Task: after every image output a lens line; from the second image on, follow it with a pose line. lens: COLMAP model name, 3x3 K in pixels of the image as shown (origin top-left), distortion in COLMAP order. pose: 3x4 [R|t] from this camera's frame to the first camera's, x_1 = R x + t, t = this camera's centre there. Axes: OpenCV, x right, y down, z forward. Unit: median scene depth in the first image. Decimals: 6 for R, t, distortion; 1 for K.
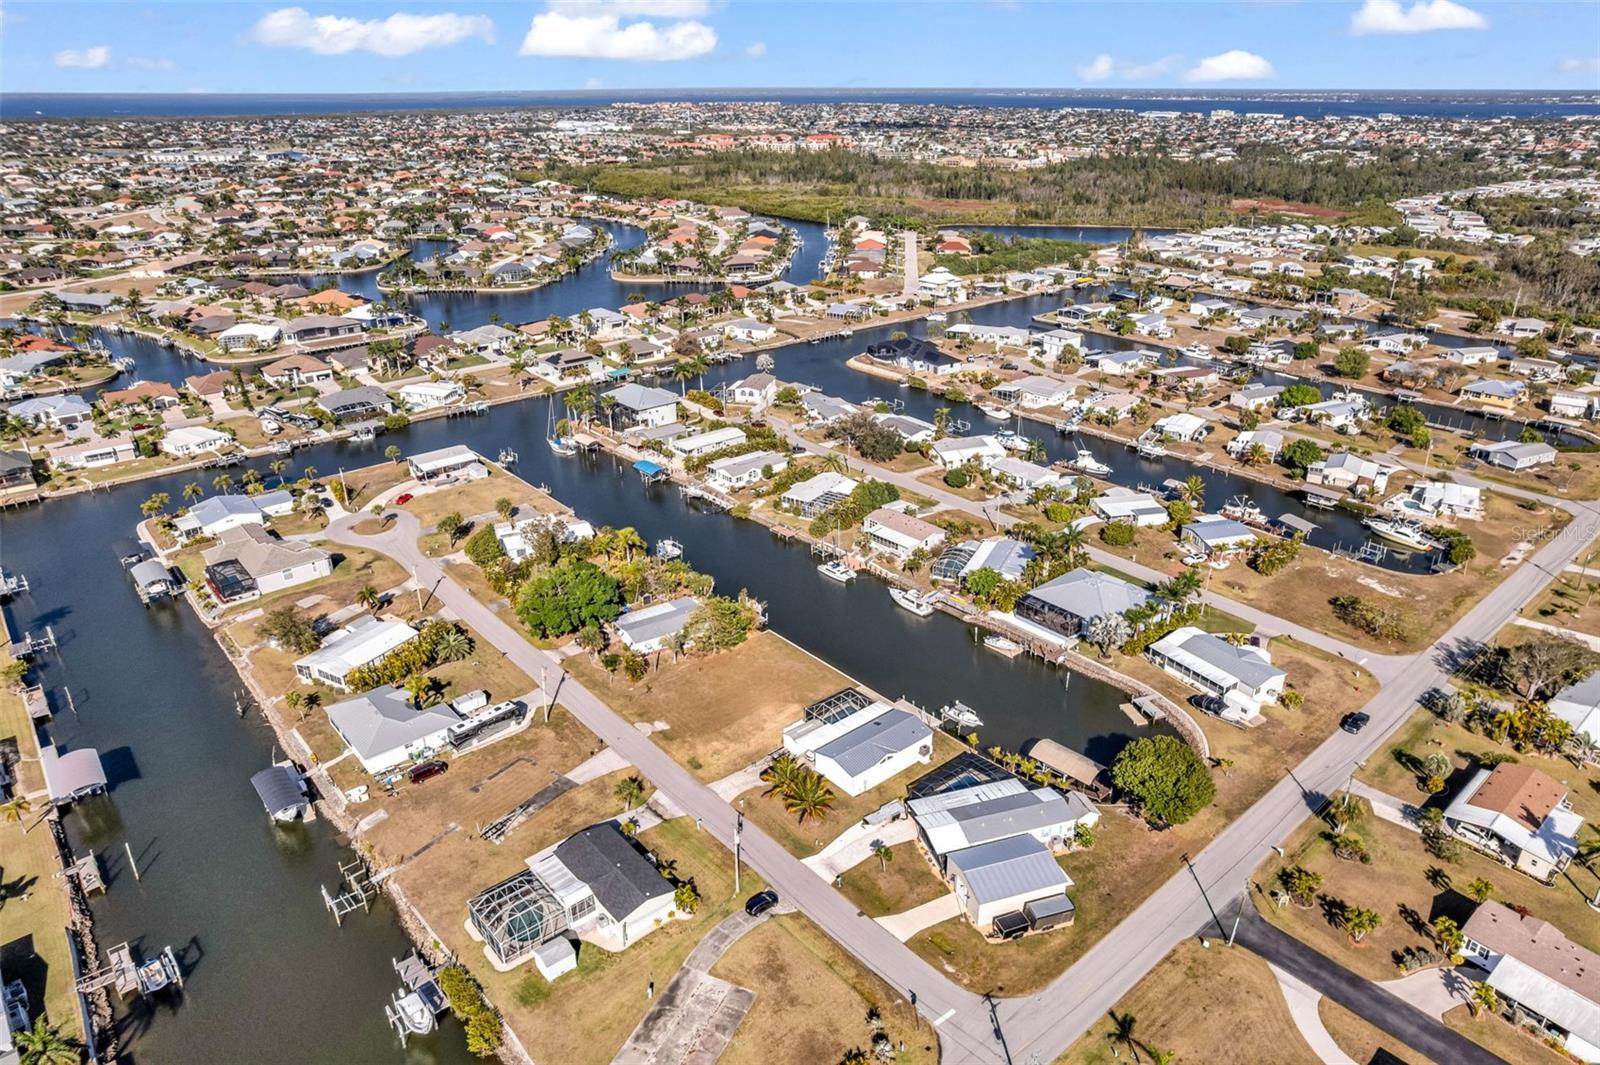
lens RADIAL K [[1033.0, 0, 810.8], [0, 1033.0, 532.4], [0, 0, 1]] dist [-0.064569, 0.047294]
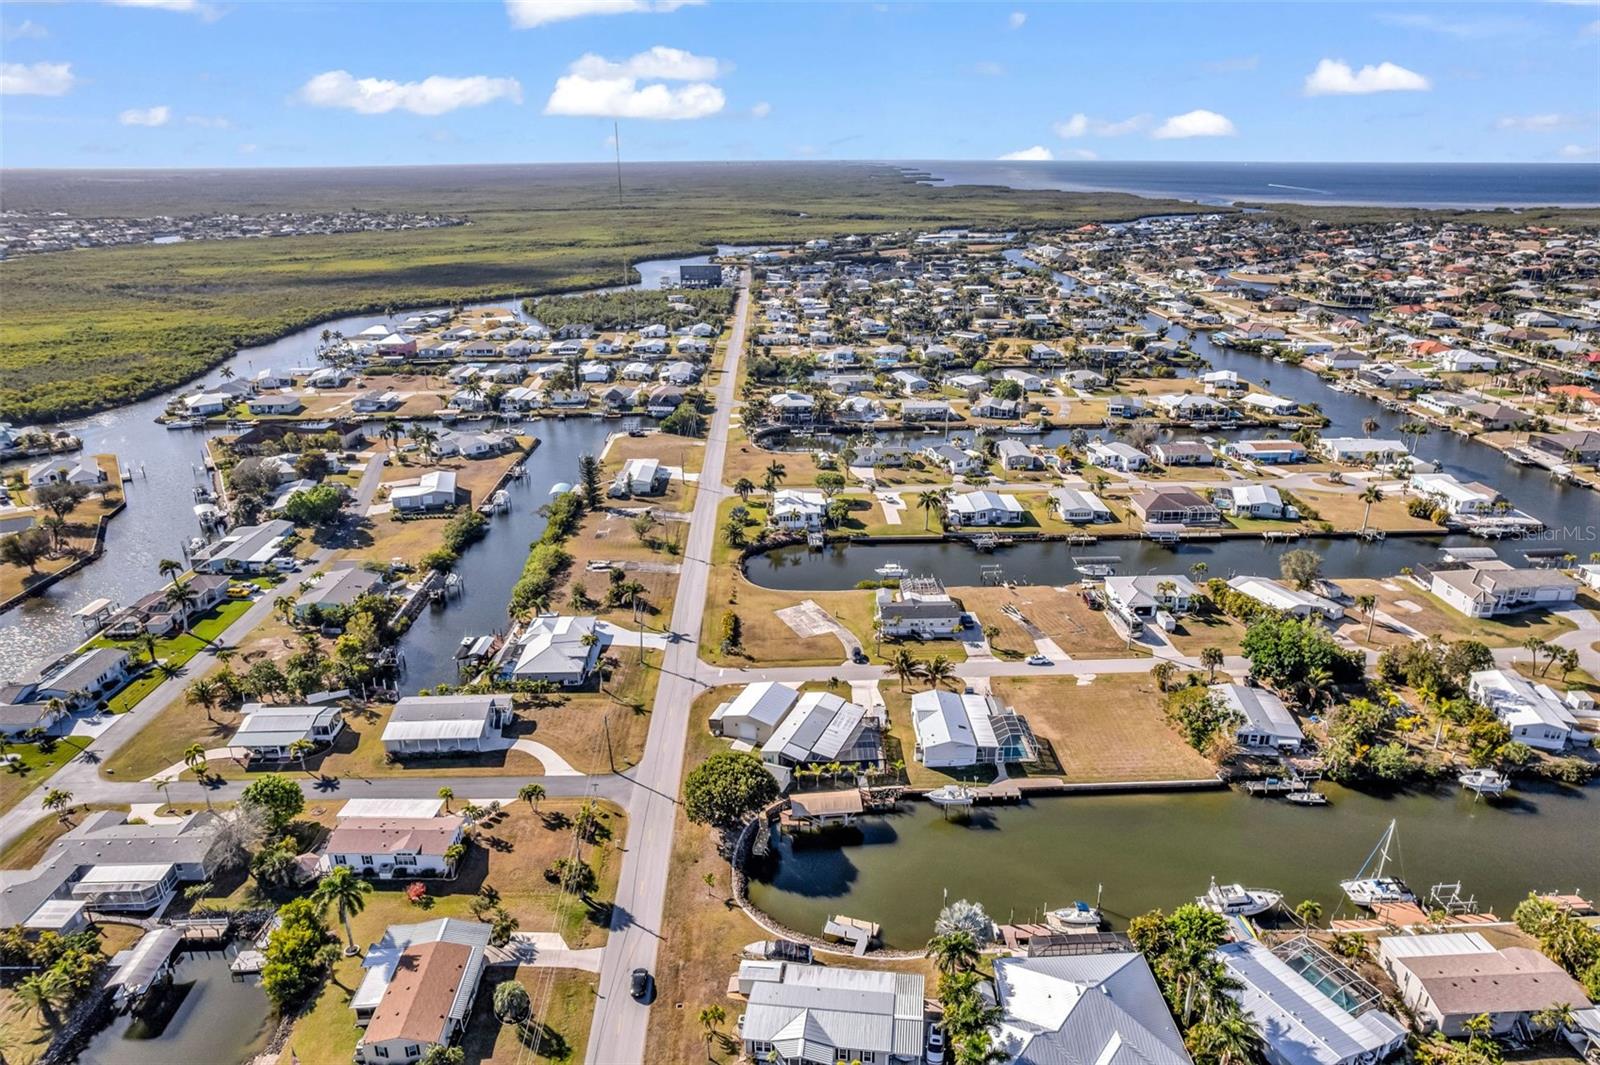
lens RADIAL K [[1027.6, 0, 813.2], [0, 1027.6, 540.4], [0, 0, 1]] dist [-0.076447, 0.067480]
pose [[-0.626616, 0.280900, -0.726944, 0.677447], [-0.309872, 0.766074, 0.563125, -0.396009], [0.715075, 0.578123, -0.392991, 0.914979]]
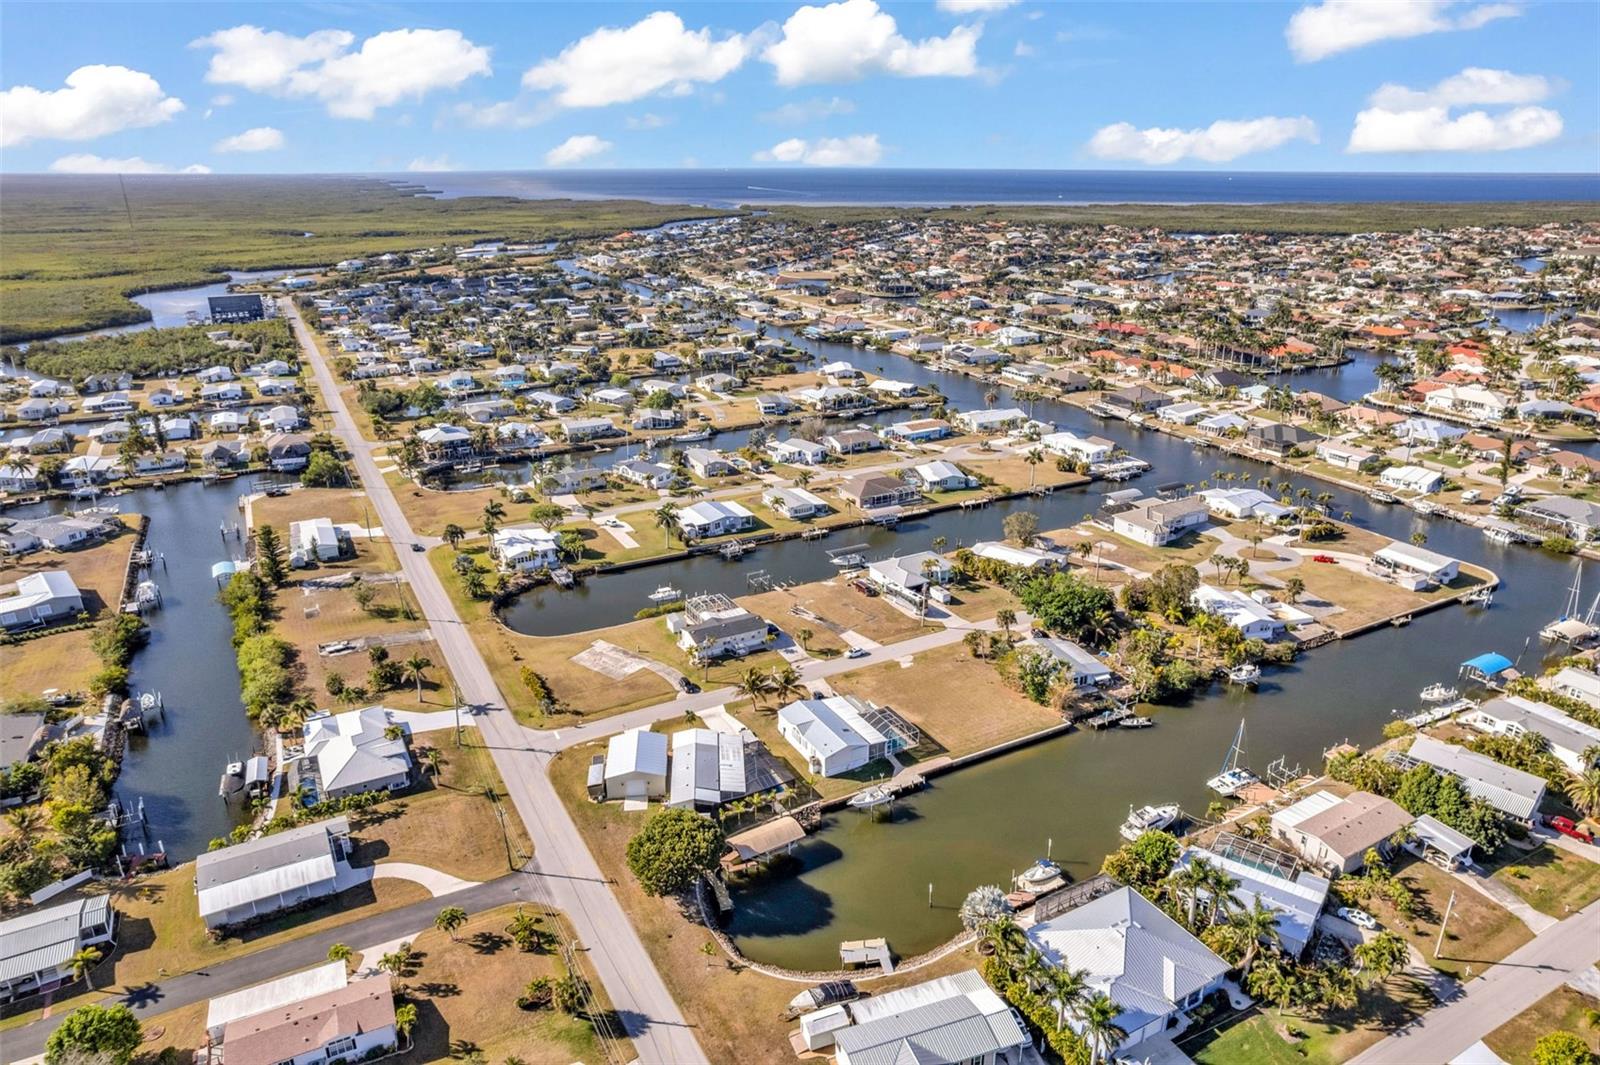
lens RADIAL K [[1027.6, 0, 813.2], [0, 1027.6, 540.4], [0, 0, 1]] dist [-0.076447, 0.067480]
pose [[-0.210164, 0.343021, -0.915515, 0.763096], [-0.393711, 0.827447, 0.400403, -0.307398], [0.894887, 0.444598, -0.038848, 0.705247]]
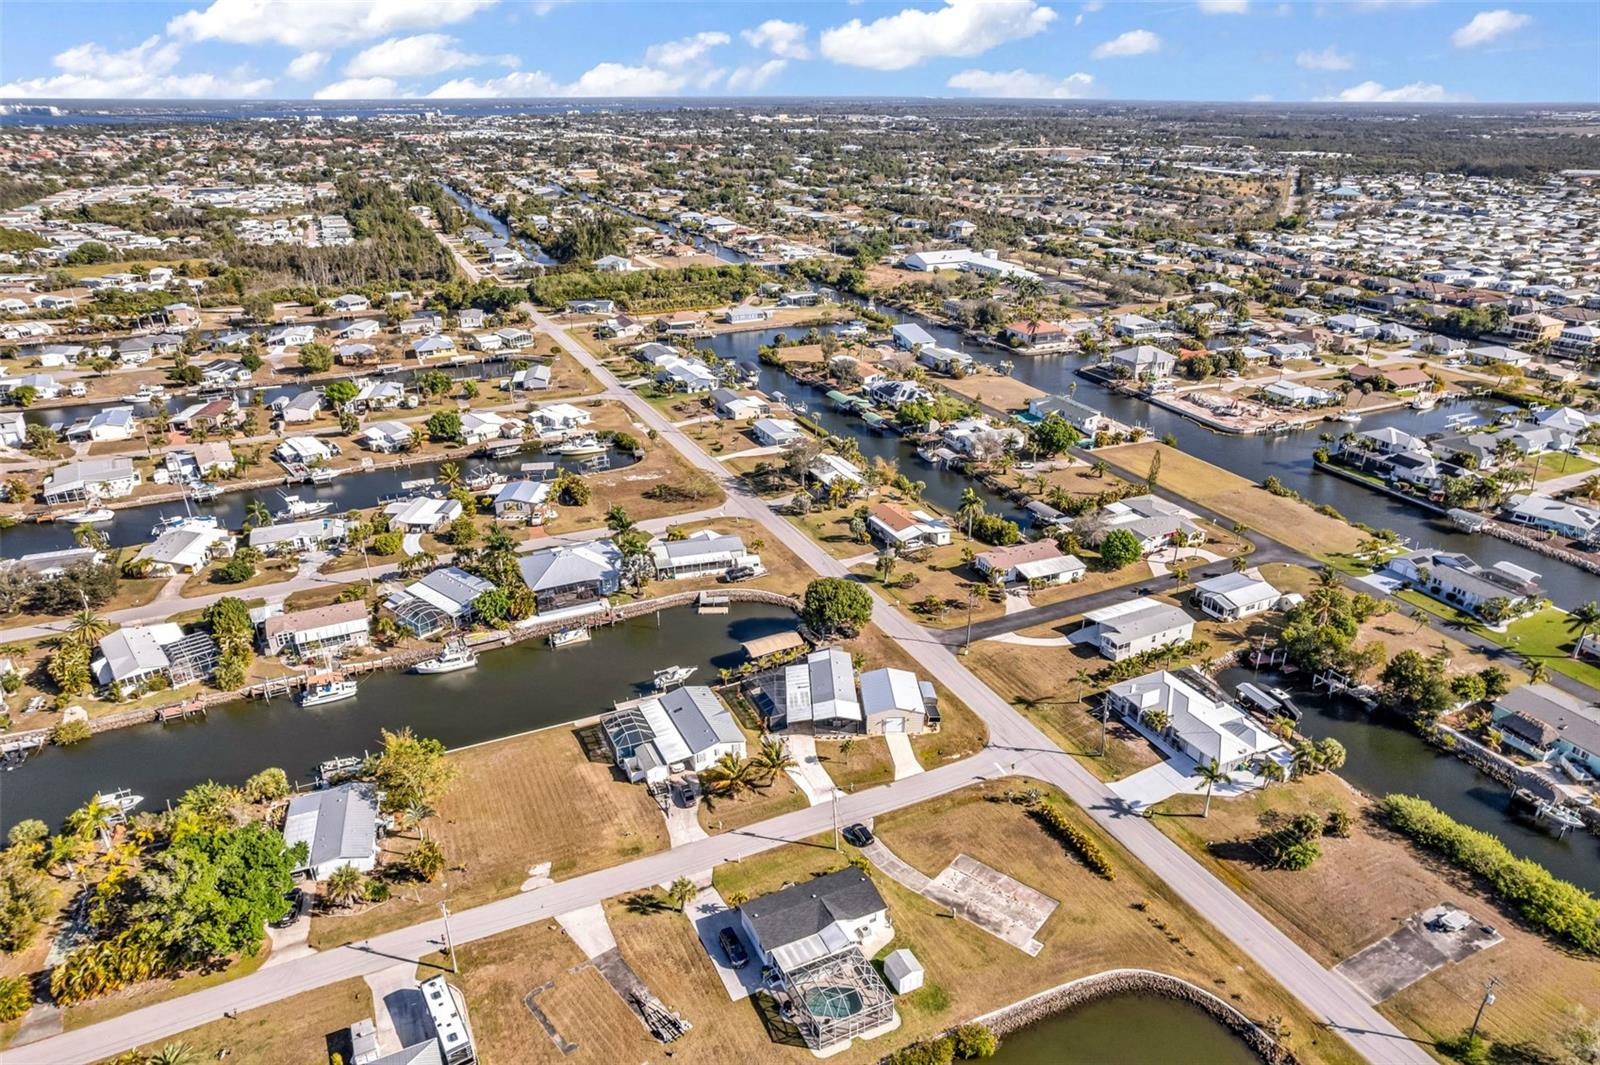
lens RADIAL K [[1027.6, 0, 813.2], [0, 1027.6, 540.4], [0, 0, 1]] dist [-0.076447, 0.067480]
pose [[0.261985, -0.387526, 0.883848, -0.567113], [0.387429, 0.881030, 0.271450, -0.146056], [-0.883891, 0.271313, 0.380955, 0.338589]]
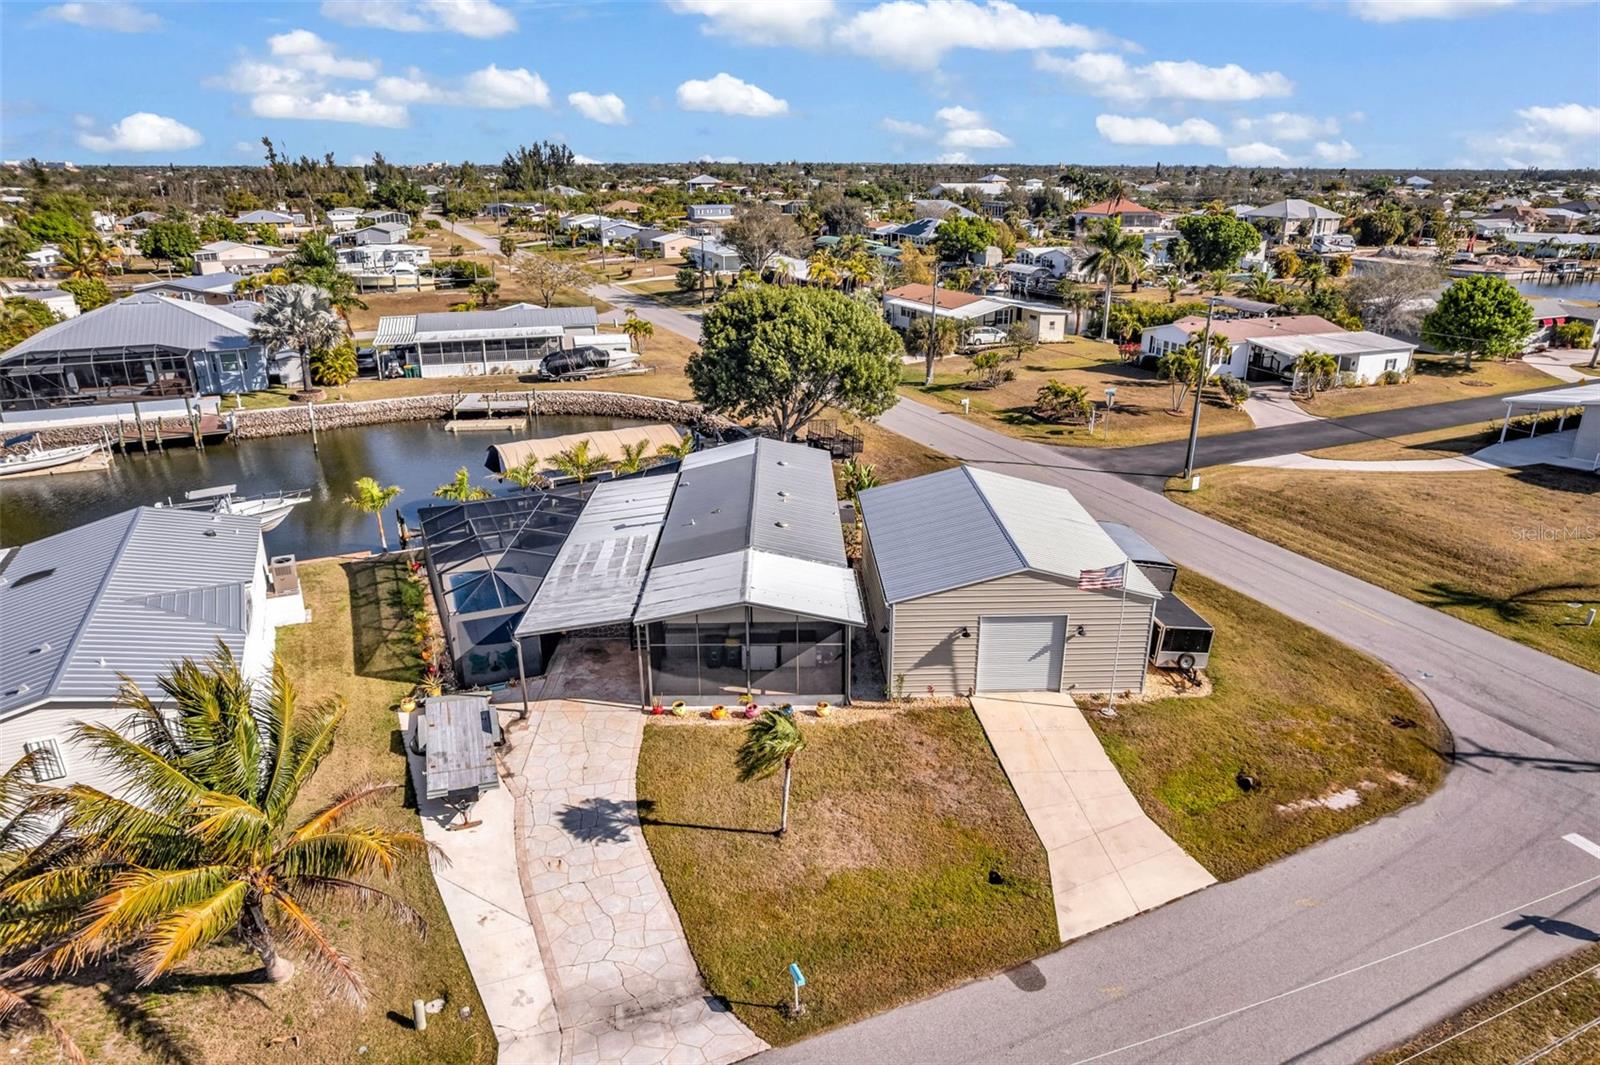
lens RADIAL K [[1033.0, 0, 810.8], [0, 1033.0, 532.4], [0, 0, 1]] dist [-0.064569, 0.047294]
pose [[0.275701, -0.324978, 0.904642, -0.066850], [0.388320, 0.898559, 0.204447, 0.150443], [-0.879316, 0.294924, 0.373930, 0.582202]]
